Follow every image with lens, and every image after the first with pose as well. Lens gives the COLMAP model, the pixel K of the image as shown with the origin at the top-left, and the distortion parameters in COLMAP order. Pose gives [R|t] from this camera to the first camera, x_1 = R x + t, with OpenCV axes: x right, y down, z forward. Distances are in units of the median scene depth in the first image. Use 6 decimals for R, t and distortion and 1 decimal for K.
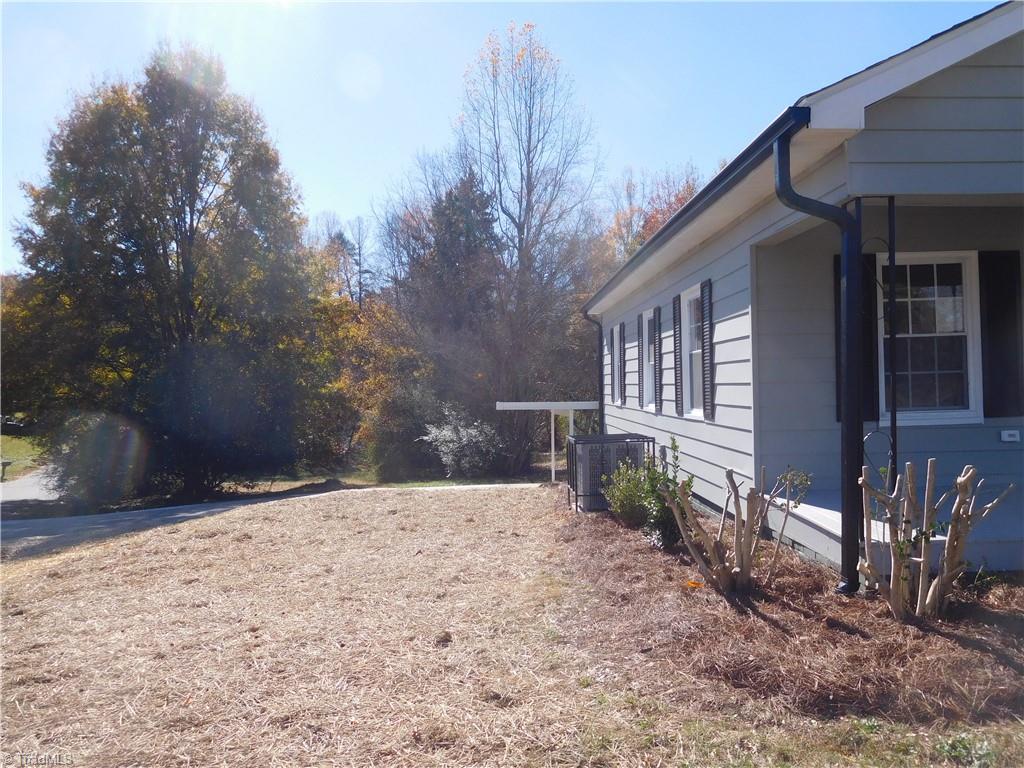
lens RADIAL K [[753.4, 0, 512.0], [0, 753.4, 384.0], [0, 0, 1]] dist [-0.036047, 0.002811]
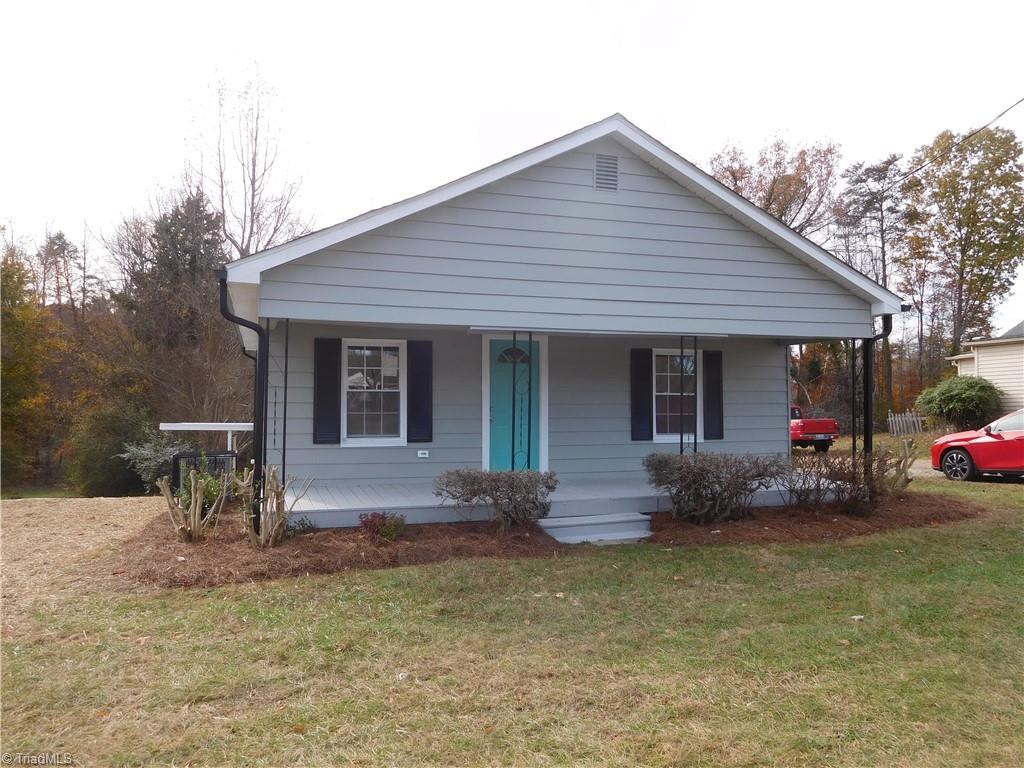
lens RADIAL K [[753.4, 0, 512.0], [0, 753.4, 384.0], [0, 0, 1]] dist [-0.036047, 0.002811]
pose [[0.949898, 0.030989, 0.311020, 0.049031], [-0.023003, 0.999306, -0.029314, -0.005771], [-0.311712, 0.020691, 0.949951, -0.093993]]
